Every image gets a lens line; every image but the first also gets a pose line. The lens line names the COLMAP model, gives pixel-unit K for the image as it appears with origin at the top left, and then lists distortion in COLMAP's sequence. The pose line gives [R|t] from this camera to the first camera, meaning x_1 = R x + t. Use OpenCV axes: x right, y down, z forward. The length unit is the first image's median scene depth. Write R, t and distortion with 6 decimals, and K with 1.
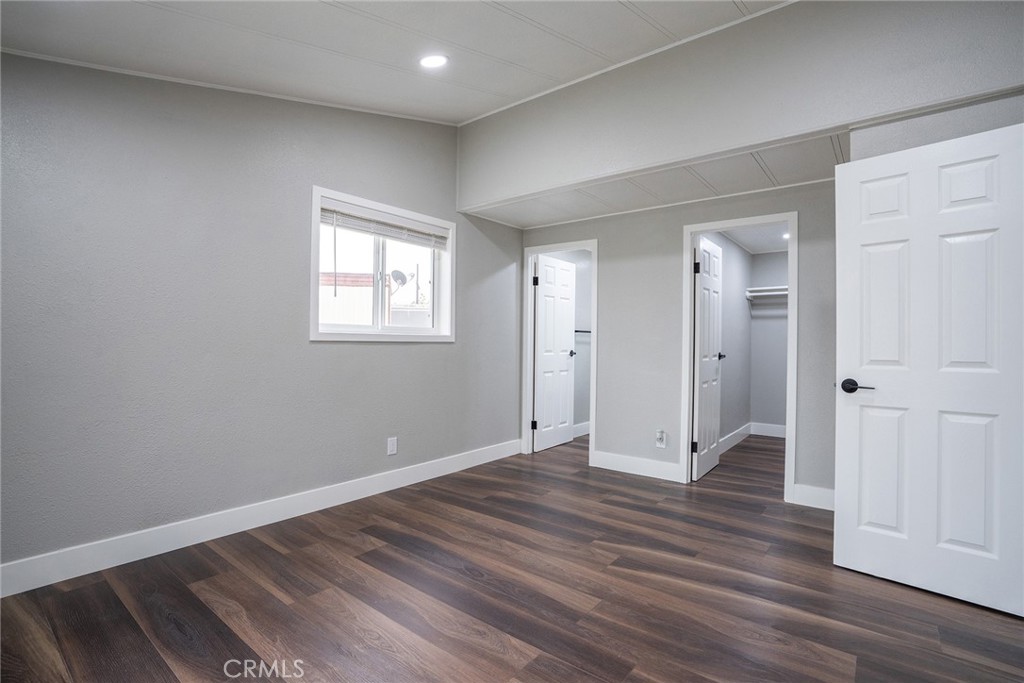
lens RADIAL K [[472.4, 0, 515.1], [0, 472.4, 338.0], [0, 0, 1]] dist [-0.065076, 0.021812]
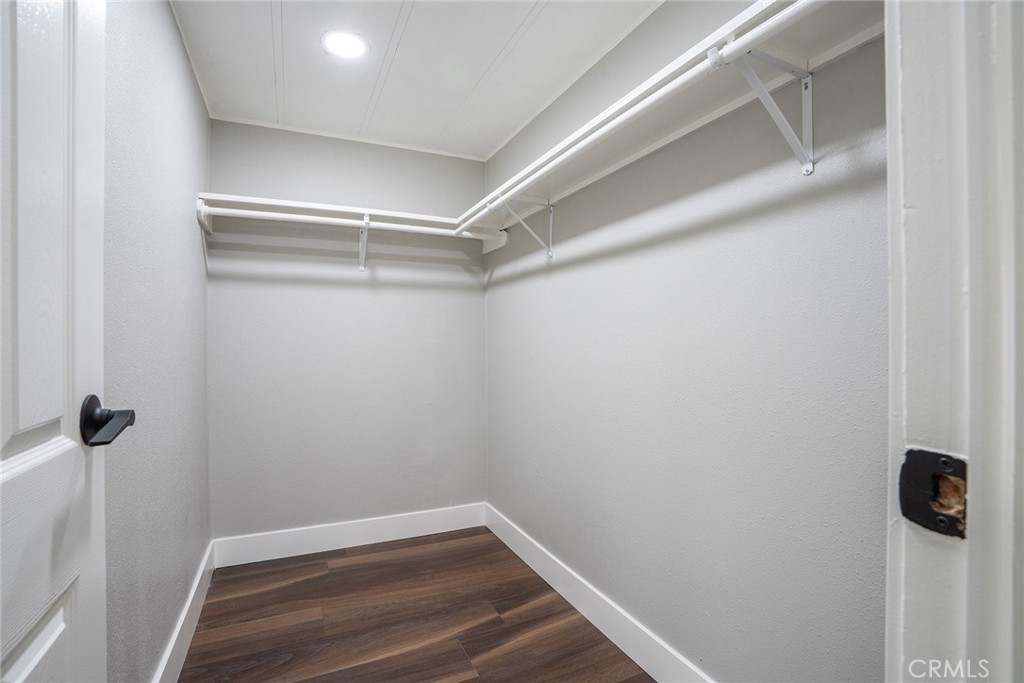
lens RADIAL K [[472.4, 0, 512.7], [0, 472.4, 340.8], [0, 0, 1]] dist [-0.065076, 0.021812]
pose [[0.434610, -0.013101, 0.900524, 0.278861], [0.006699, 0.999914, 0.011314, 0.008984], [-0.900594, 0.001115, 0.434660, 0.619462]]
